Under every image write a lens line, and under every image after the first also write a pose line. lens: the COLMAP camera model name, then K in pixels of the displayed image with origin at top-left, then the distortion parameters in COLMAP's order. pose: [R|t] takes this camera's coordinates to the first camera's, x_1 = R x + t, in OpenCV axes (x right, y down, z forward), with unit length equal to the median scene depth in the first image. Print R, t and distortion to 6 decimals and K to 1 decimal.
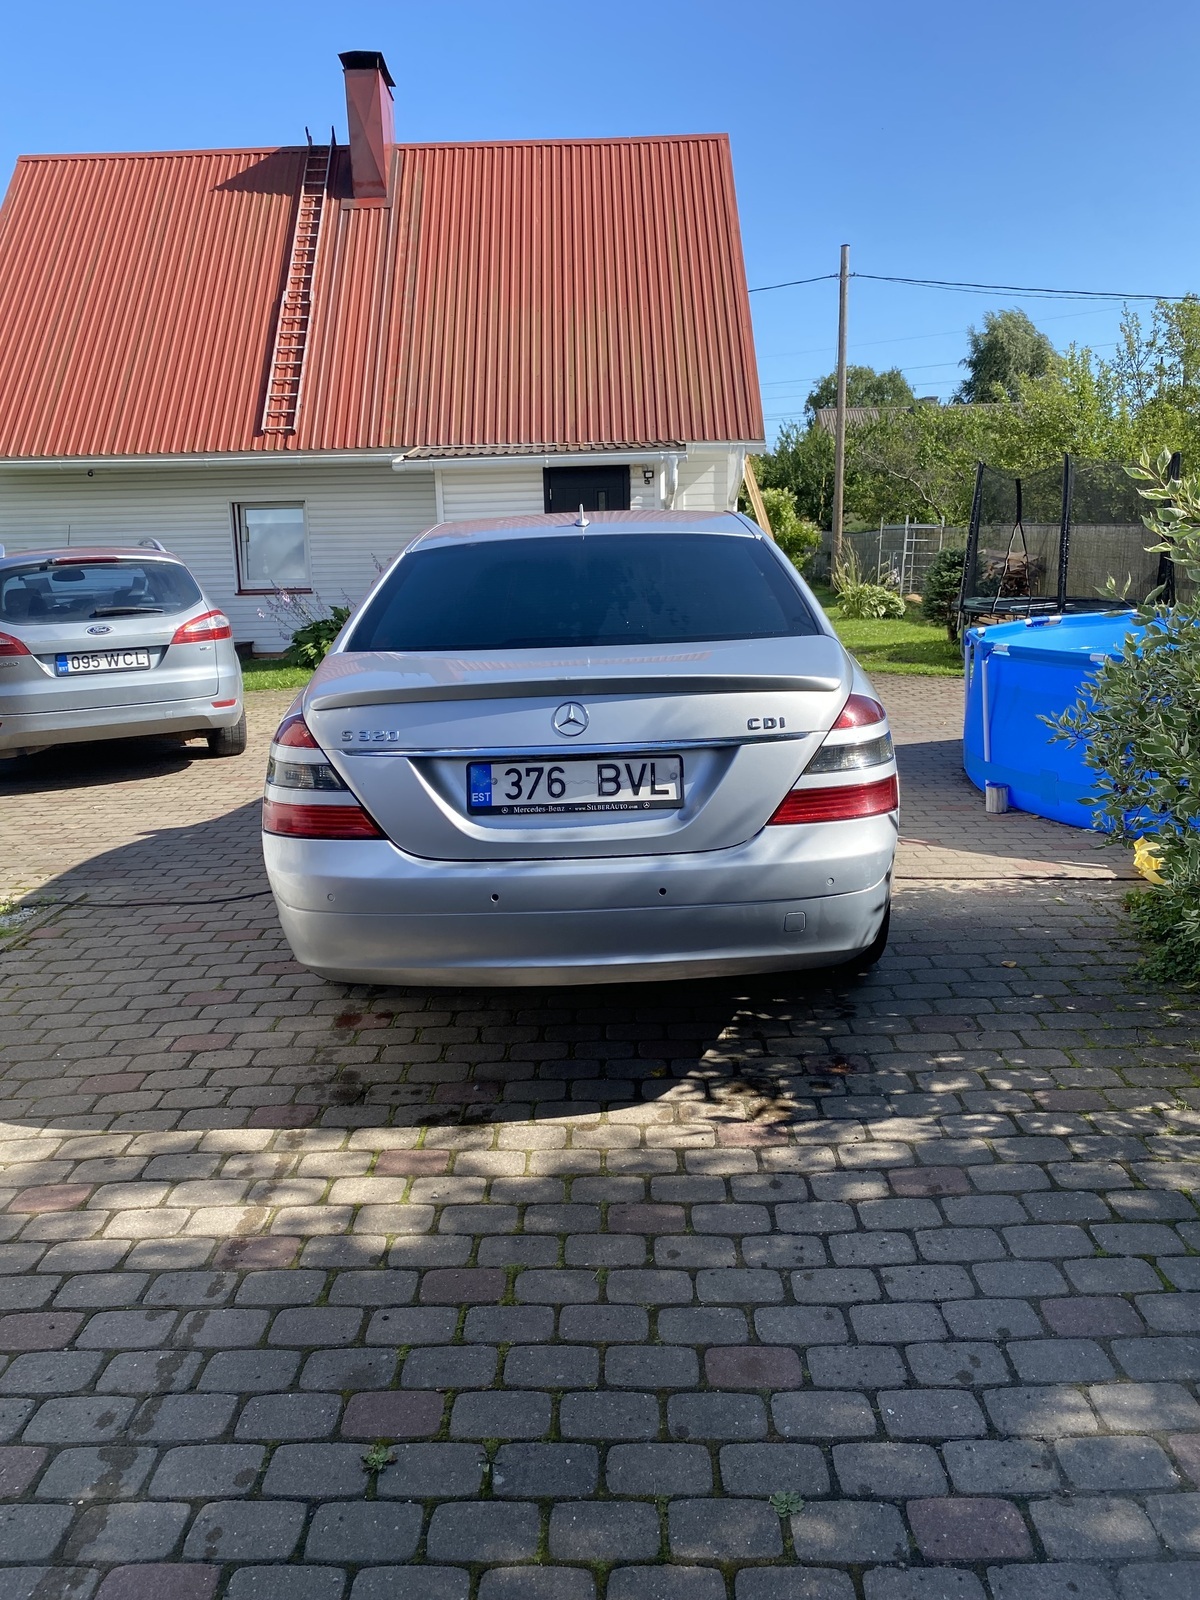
lens RADIAL K [[1201.3, 0, 599.6], [0, 1201.3, 764.3], [0, 0, 1]] dist [0.035943, -0.052603]
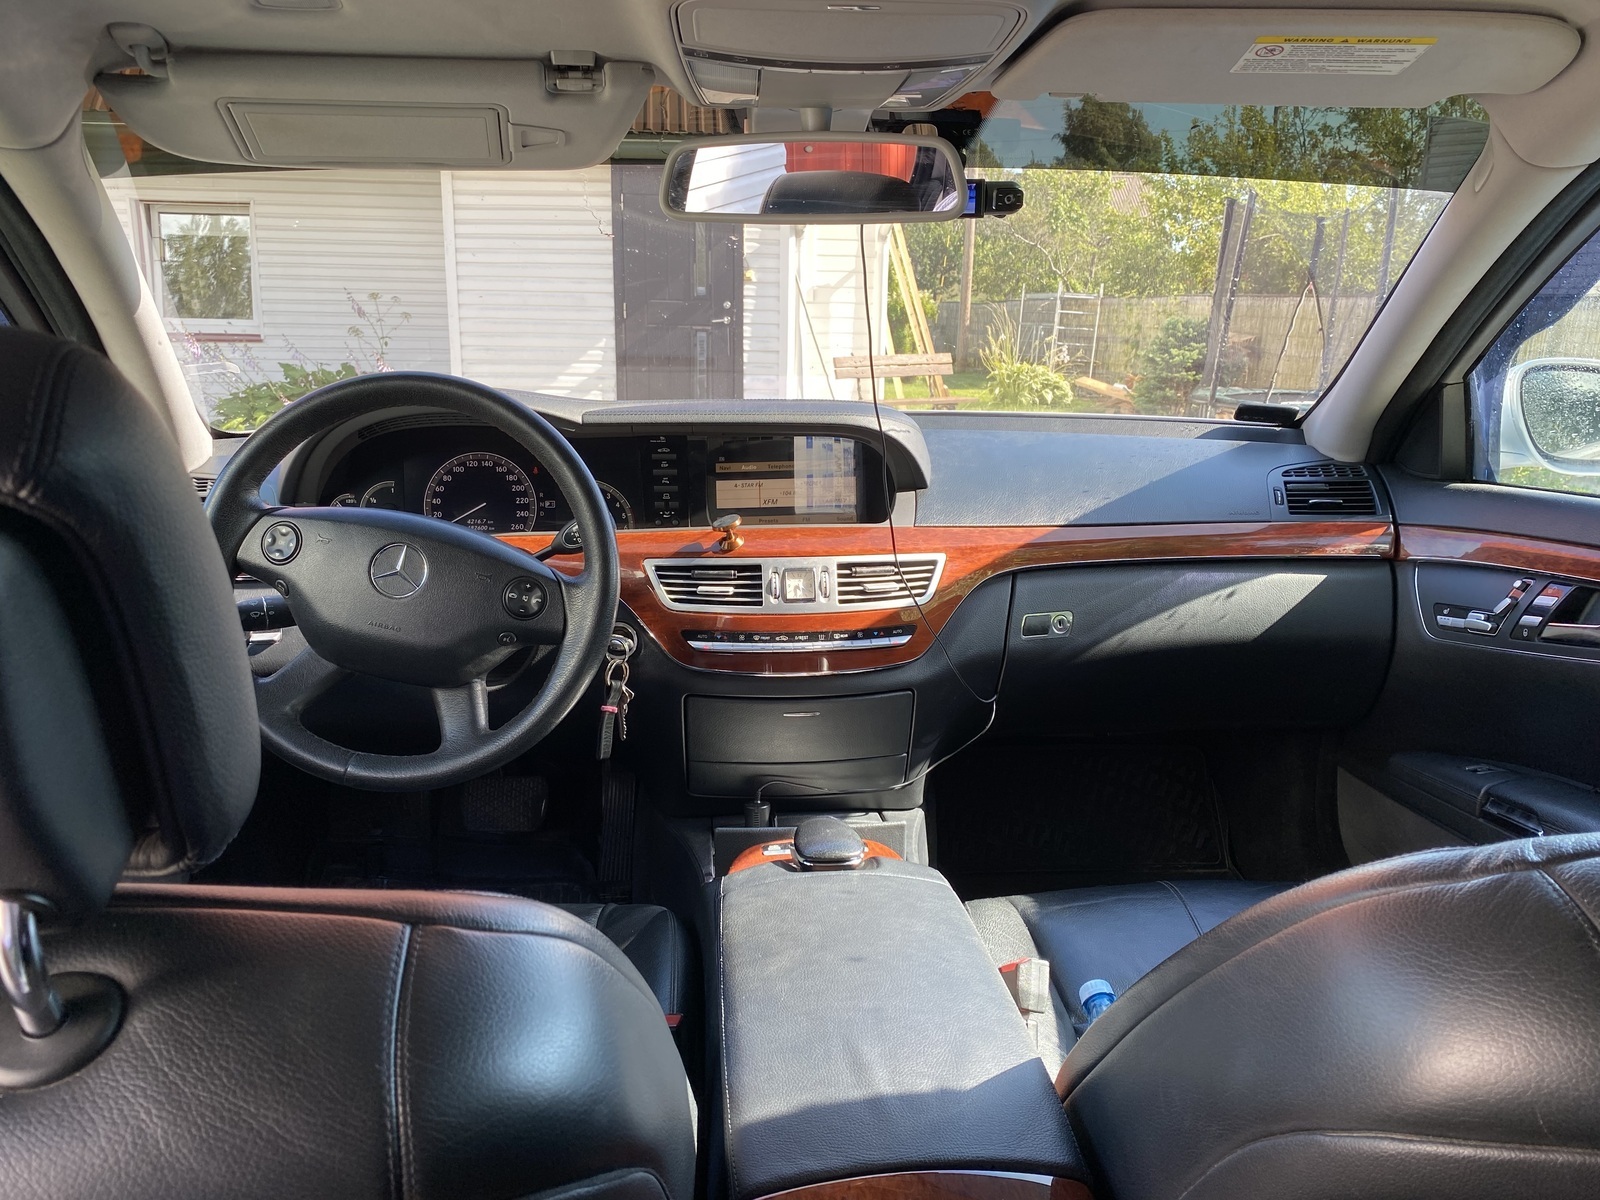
lens RADIAL K [[1225.8, 0, 800.0], [0, 1225.8, 600.0], [0, 0, 1]] dist [0.031143, -0.001436]
pose [[0.994731, 0.020055, 0.100538, -0.037226], [-0.025022, 0.998515, 0.048387, -0.223300], [-0.099418, -0.050648, 0.993756, 1.580660]]
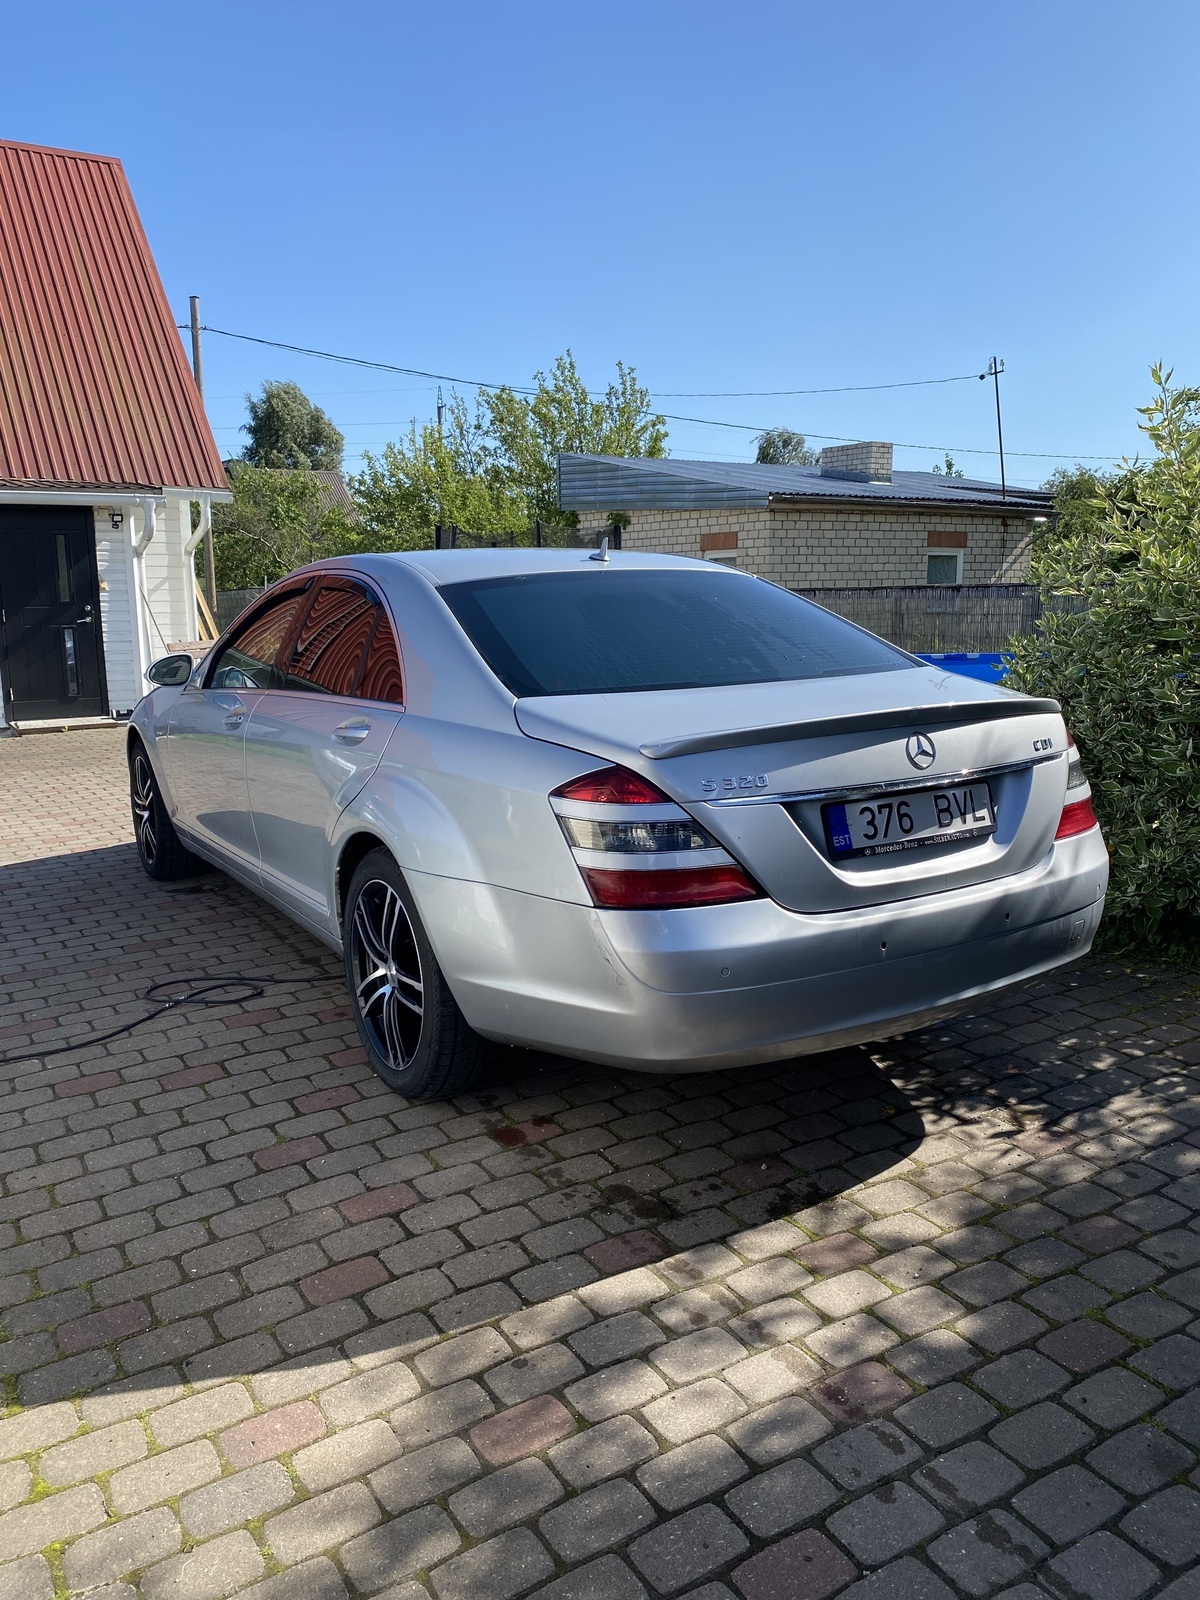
lens RADIAL K [[1197.6, 0, 600.0], [0, 1197.6, 800.0], [0, 0, 1]] dist [-0.001119, -0.006487]
pose [[0.844983, -0.074521, 0.529576, -0.710820], [0.085269, 0.996349, 0.004150, -0.022310], [-0.527952, 0.041649, 0.848252, 0.308827]]
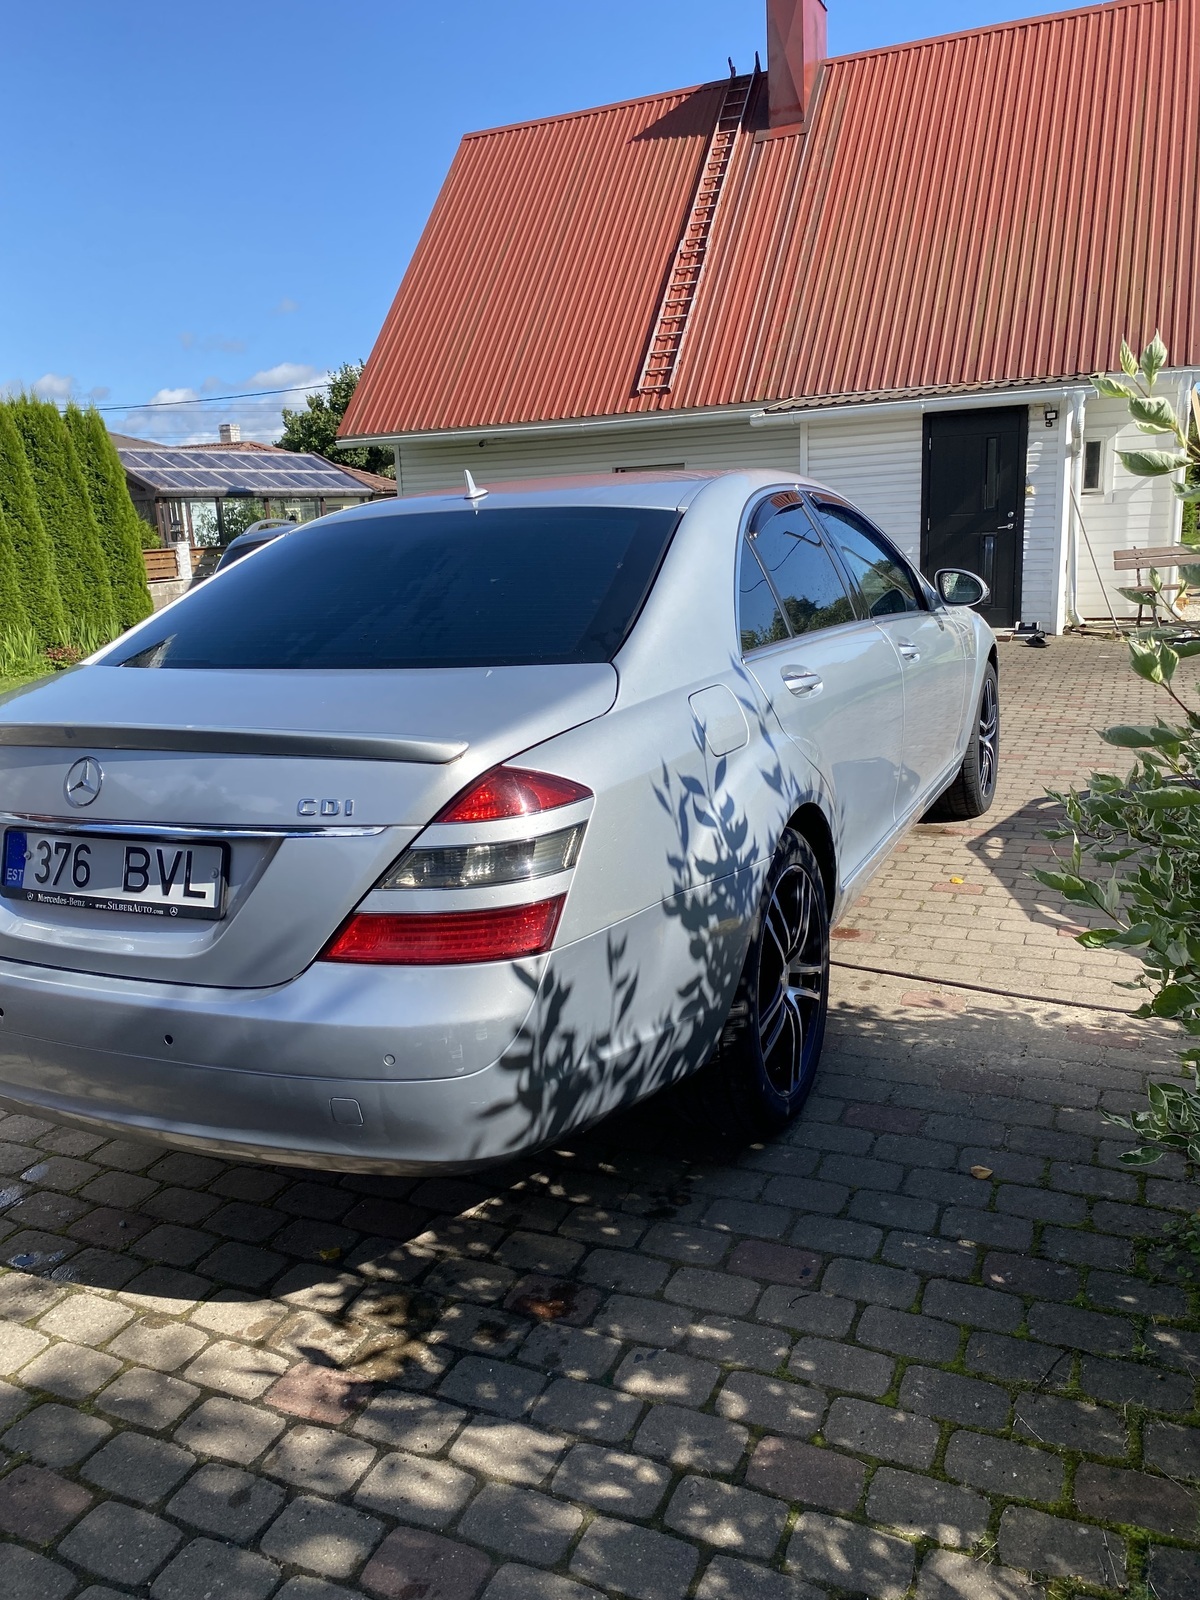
lens RADIAL K [[1210.0, 0, 580.0], [0, 1210.0, 804.9], [0, 0, 1]] dist [0.006958, -0.001020]
pose [[0.911505, 0.076891, -0.404038, 0.512175], [-0.050844, 0.995900, 0.074824, -0.088572], [0.408134, -0.047659, 0.911677, 0.434892]]
